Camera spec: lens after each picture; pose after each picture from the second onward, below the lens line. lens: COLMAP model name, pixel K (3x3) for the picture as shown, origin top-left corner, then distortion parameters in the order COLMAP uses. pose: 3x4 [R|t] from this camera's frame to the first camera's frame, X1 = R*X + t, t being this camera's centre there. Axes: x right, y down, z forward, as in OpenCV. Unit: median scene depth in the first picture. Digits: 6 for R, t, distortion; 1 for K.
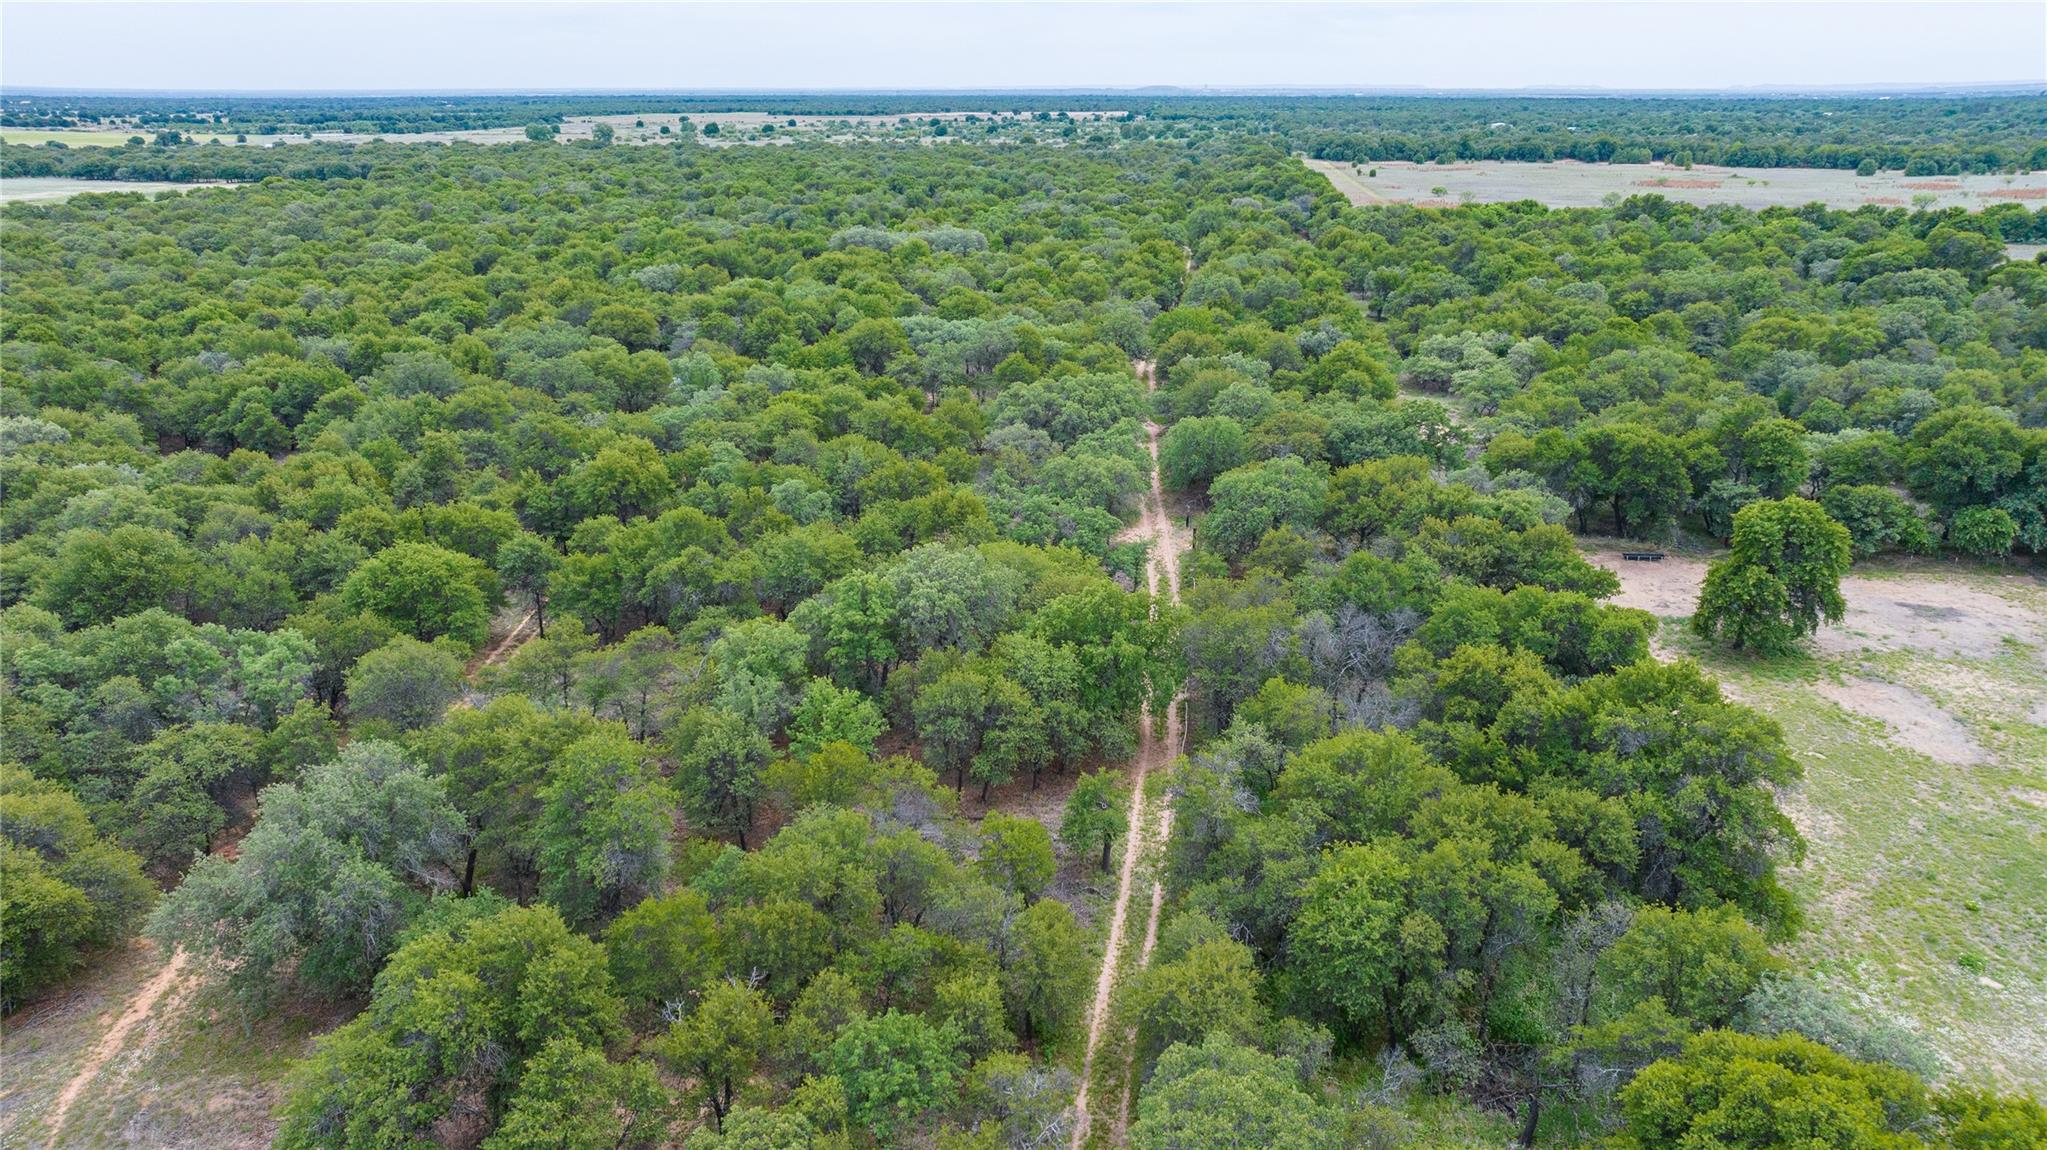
lens RADIAL K [[1481.3, 0, 1023.5], [0, 1481.3, 575.0], [0, 0, 1]] dist [-0.011285, 0.002993]
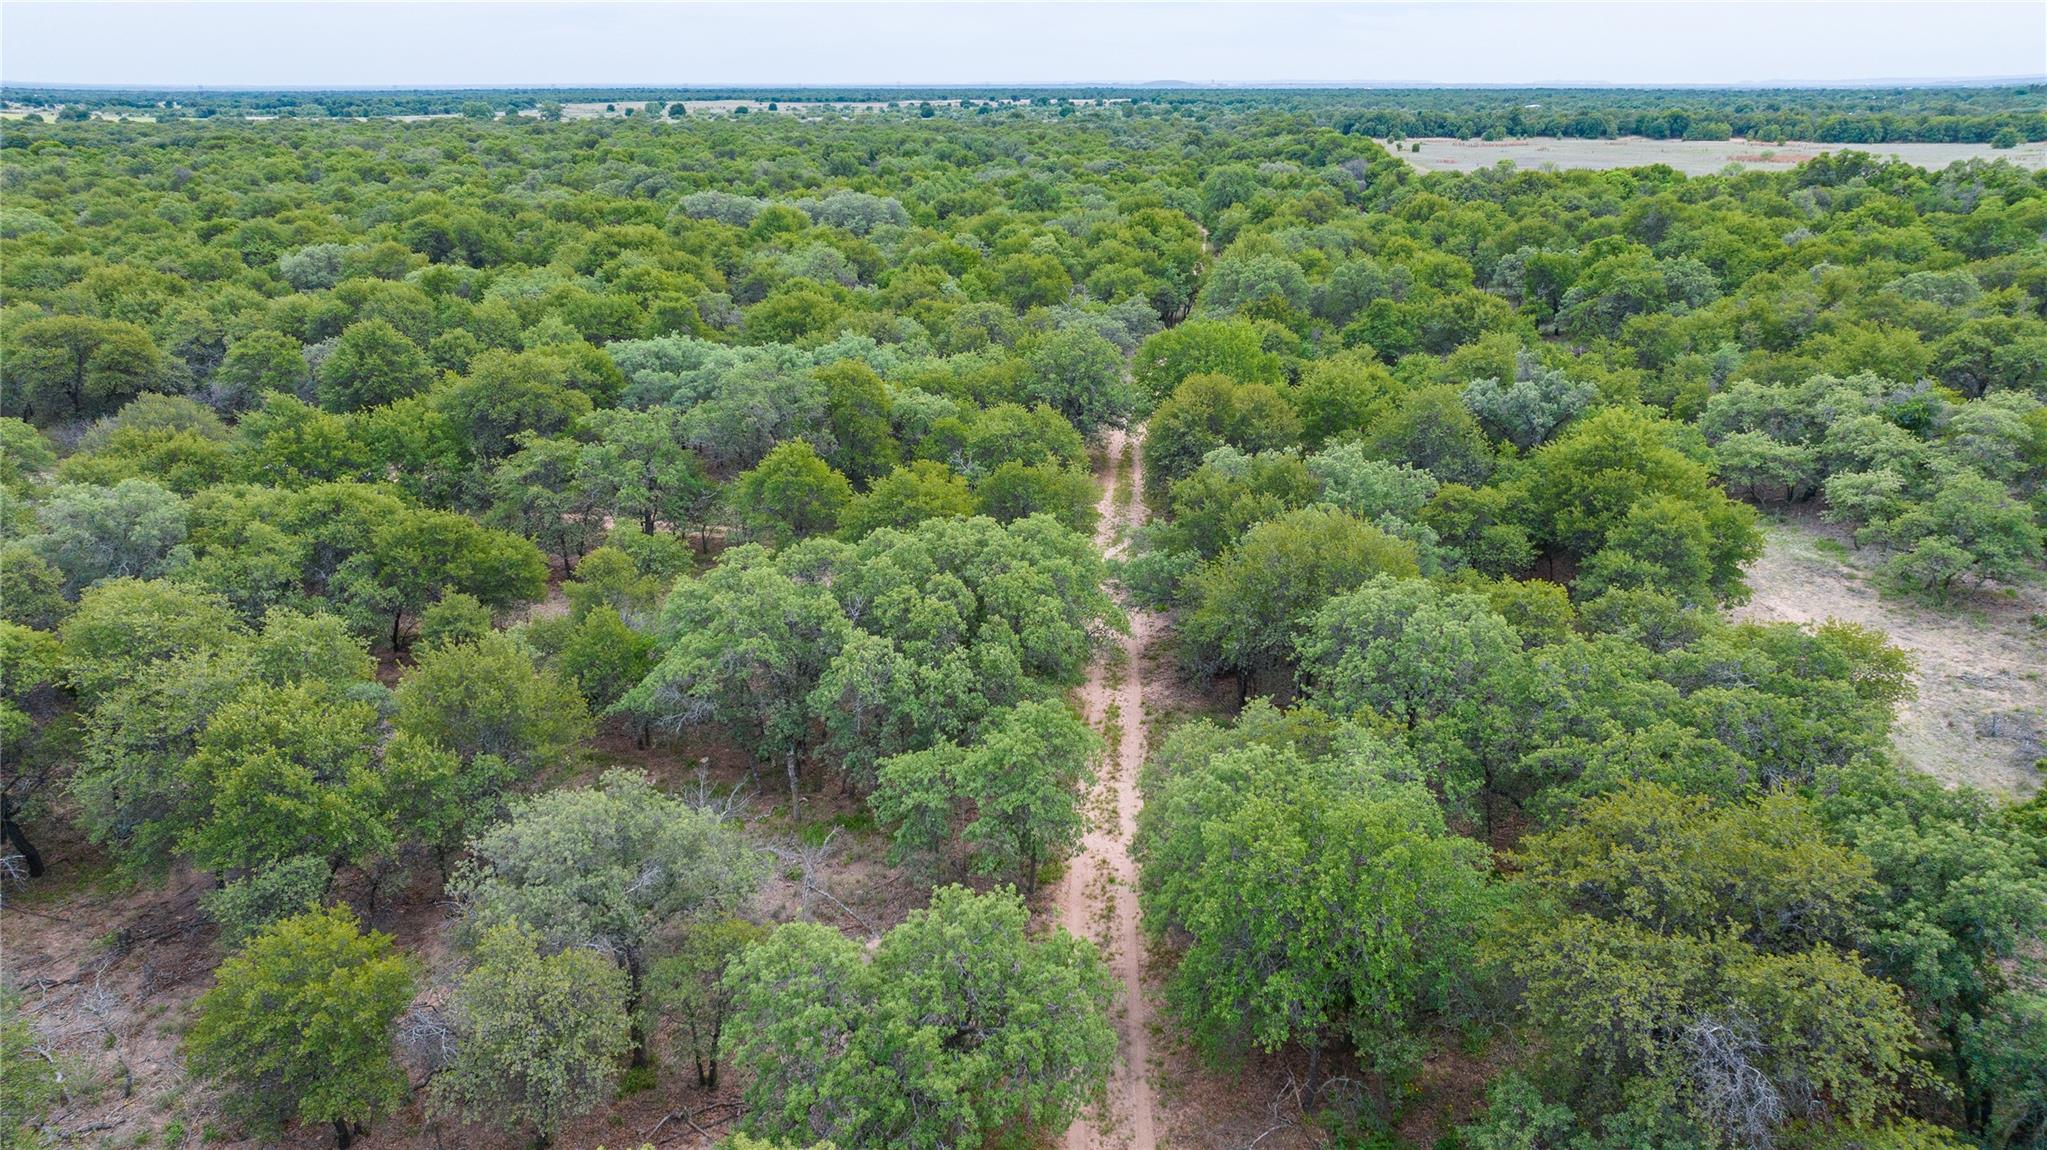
lens RADIAL K [[1481.3, 0, 1023.5], [0, 1481.3, 575.0], [0, 0, 1]] dist [-0.011285, 0.002993]
pose [[0.999991, 0.001208, -0.004104, 0.030570], [-0.001197, 0.999996, 0.002745, -0.059063], [0.004107, -0.002740, 0.999988, 0.308069]]
